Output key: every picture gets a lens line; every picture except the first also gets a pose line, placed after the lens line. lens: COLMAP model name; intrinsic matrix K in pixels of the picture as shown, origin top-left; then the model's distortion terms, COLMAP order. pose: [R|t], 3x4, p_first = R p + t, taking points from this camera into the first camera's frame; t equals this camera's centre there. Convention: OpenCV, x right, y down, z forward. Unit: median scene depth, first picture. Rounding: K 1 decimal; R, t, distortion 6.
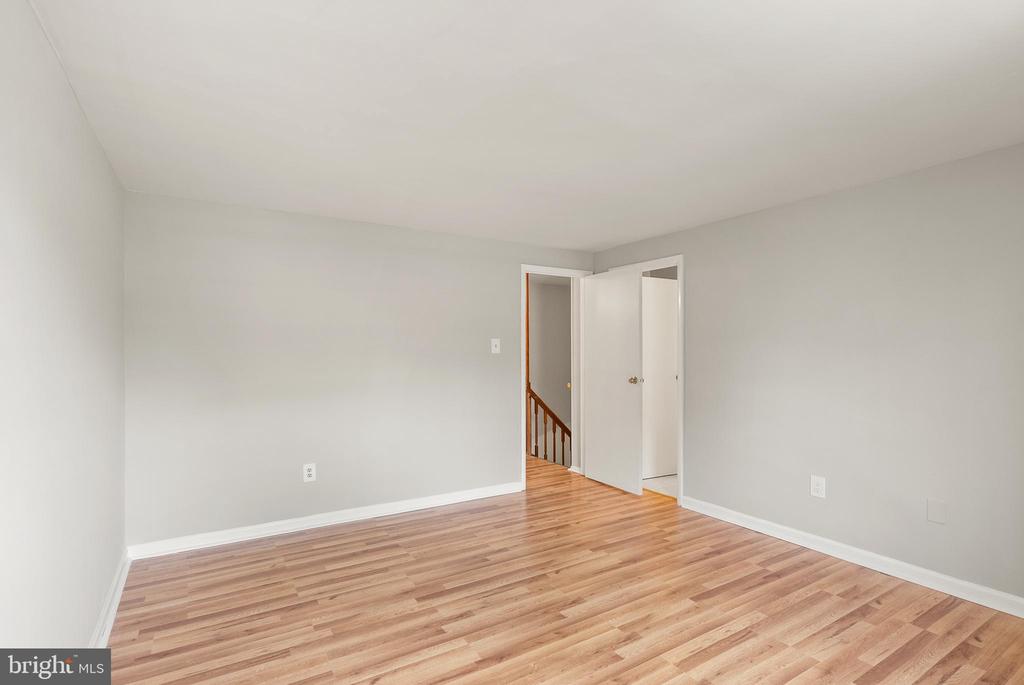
lens RADIAL K [[477.4, 0, 531.2], [0, 477.4, 354.1], [0, 0, 1]] dist [0.000990, 0.000268]
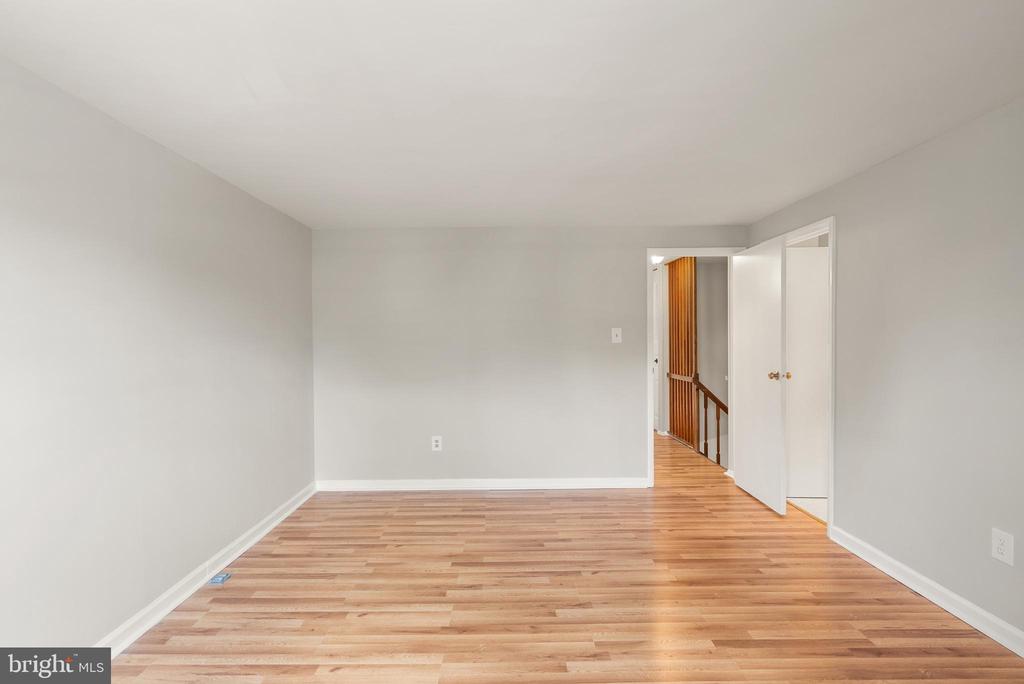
lens RADIAL K [[477.4, 0, 532.6], [0, 477.4, 348.6], [0, 0, 1]] dist [0.000990, 0.000268]
pose [[0.859002, 0.005610, -0.511941, 0.401222], [0.004472, 0.999820, 0.018460, -0.013495], [0.511953, -0.018147, 0.858822, 0.106527]]
